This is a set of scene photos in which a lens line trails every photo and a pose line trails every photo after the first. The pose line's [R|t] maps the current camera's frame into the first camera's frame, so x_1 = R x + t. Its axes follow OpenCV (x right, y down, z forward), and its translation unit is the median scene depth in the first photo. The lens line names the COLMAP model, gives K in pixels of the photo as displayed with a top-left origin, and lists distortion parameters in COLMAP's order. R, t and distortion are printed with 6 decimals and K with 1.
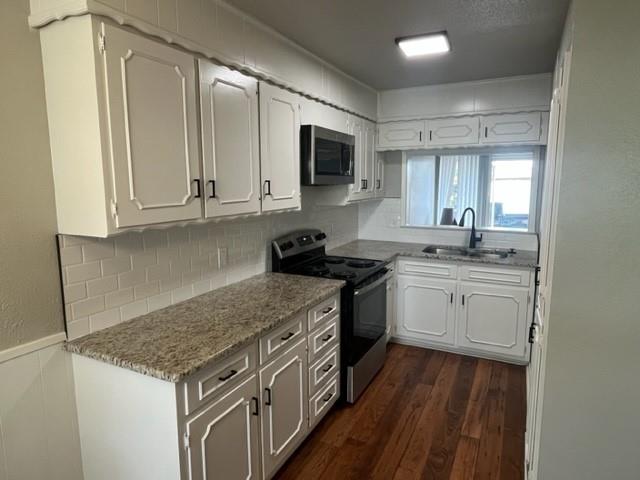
lens RADIAL K [[398.6, 0, 320.9], [0, 398.6, 240.1], [0, 0, 1]] dist [-0.018758, -0.004379]
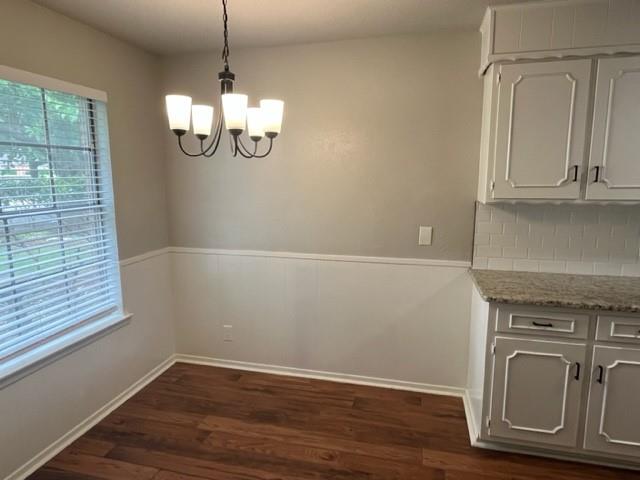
lens RADIAL K [[398.6, 0, 320.5], [0, 398.6, 238.9], [0, 0, 1]] dist [-0.018758, -0.004379]
pose [[0.217863, 0.156615, -0.963331, 0.734590], [-0.134883, 0.982401, 0.129211, 0.012428], [0.966614, 0.101787, 0.235153, 0.014535]]
